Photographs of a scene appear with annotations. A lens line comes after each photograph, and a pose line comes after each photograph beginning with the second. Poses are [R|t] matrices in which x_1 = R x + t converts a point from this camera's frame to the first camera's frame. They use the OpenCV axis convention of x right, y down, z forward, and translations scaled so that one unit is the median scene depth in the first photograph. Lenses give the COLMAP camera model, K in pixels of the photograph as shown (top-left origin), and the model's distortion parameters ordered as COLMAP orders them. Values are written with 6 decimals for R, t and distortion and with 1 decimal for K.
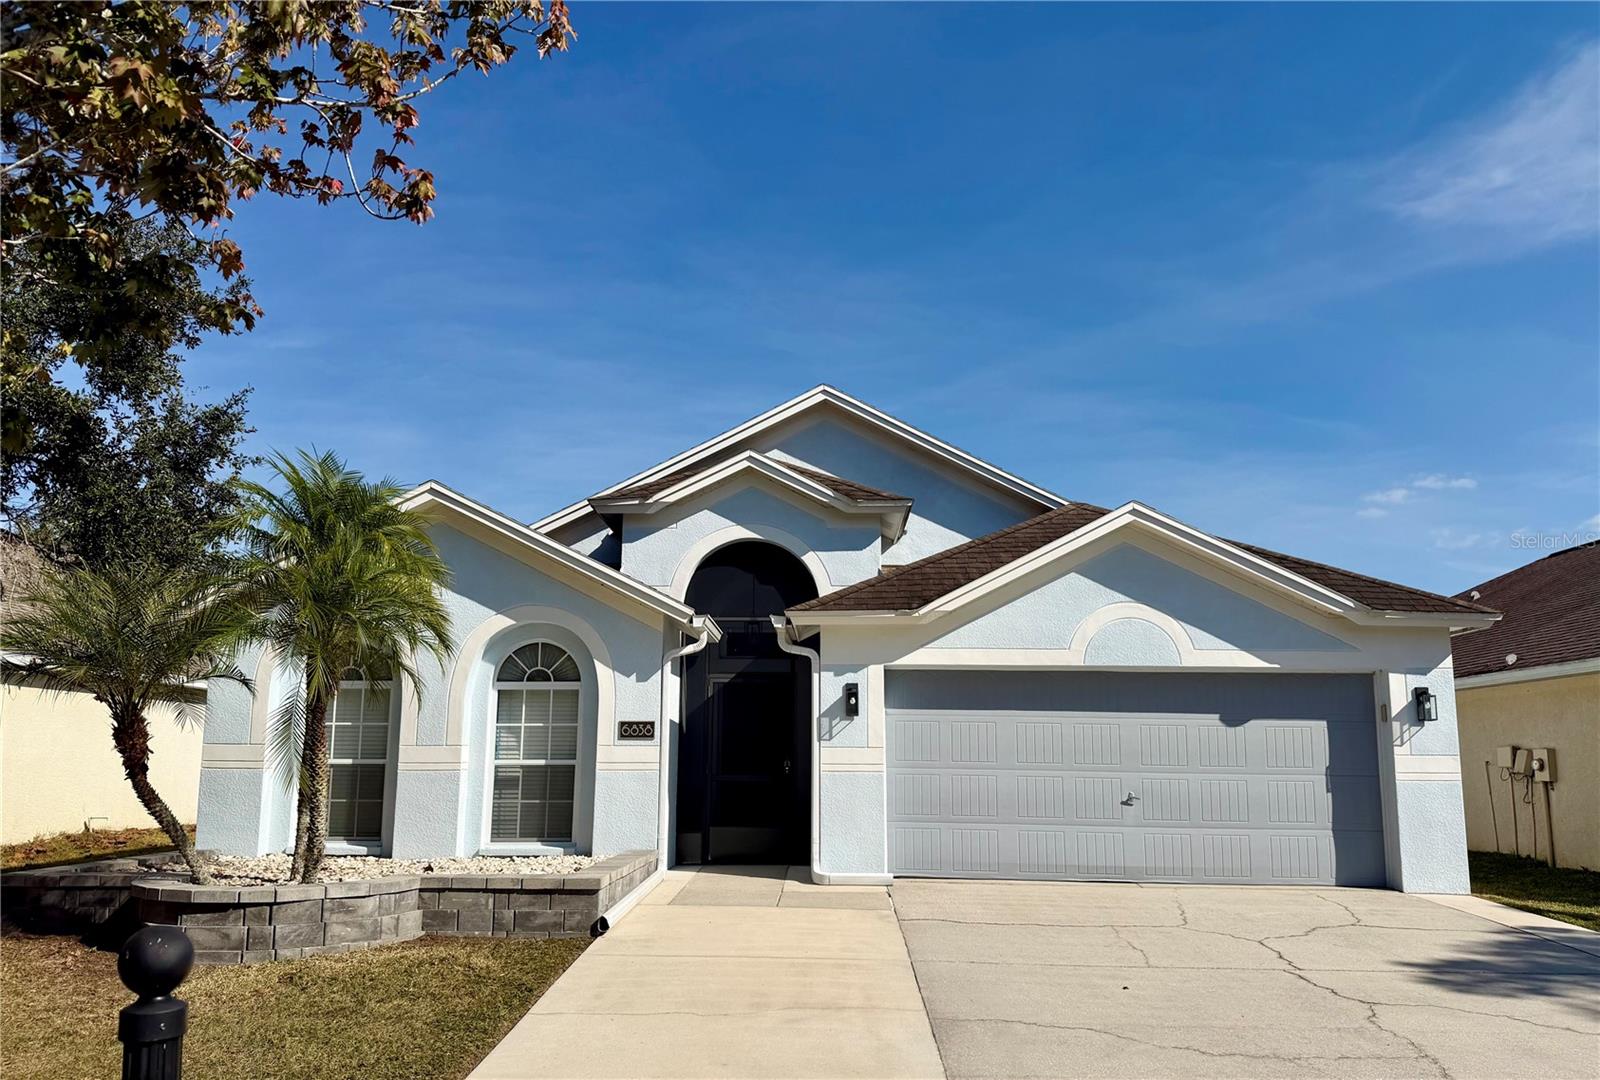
lens RADIAL K [[1127.9, 0, 799.1], [0, 1127.9, 596.9], [0, 0, 1]] dist [0.055590, -0.002007]
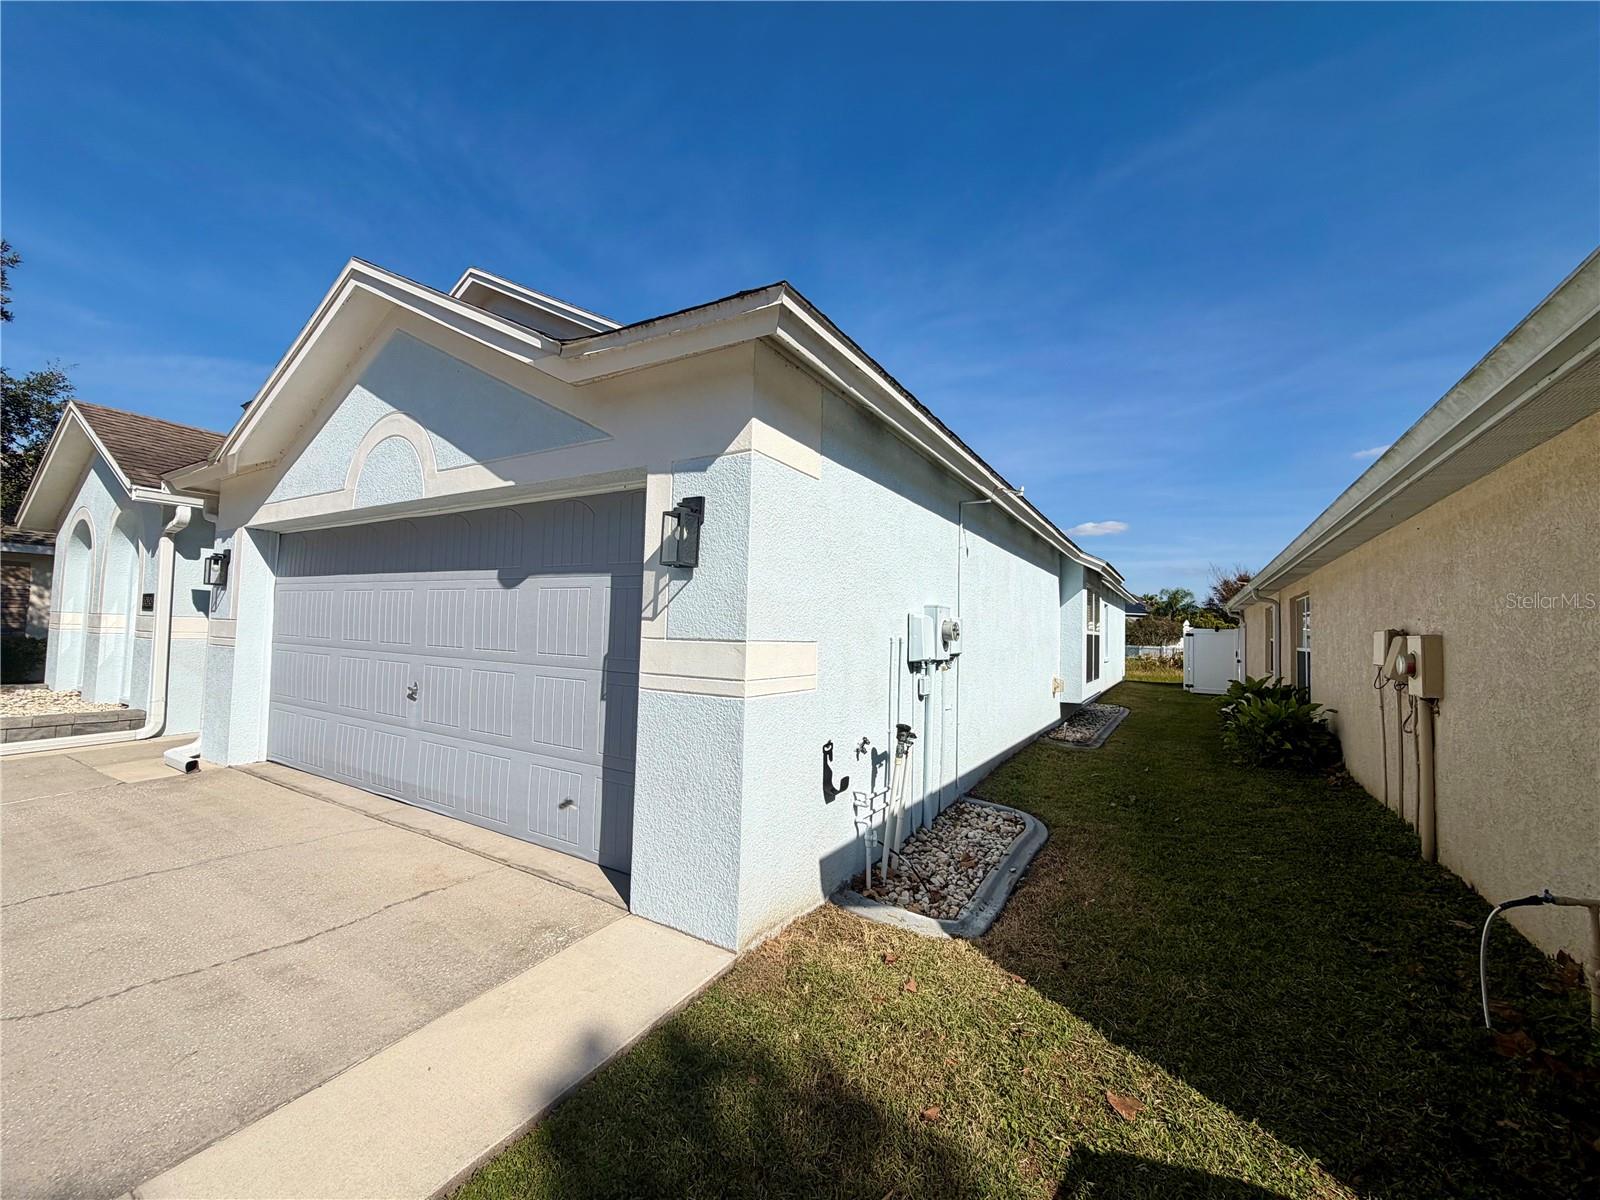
lens RADIAL K [[635.2, 0, 792.8], [0, 635.2, 601.1], [0, 0, 1]] dist [-0.000228, 0.000336]
pose [[0.857560, -0.005872, -0.514350, 0.698176], [0.051776, 0.995842, 0.074956, 0.102053], [0.511771, -0.090910, 0.854298, 0.775638]]
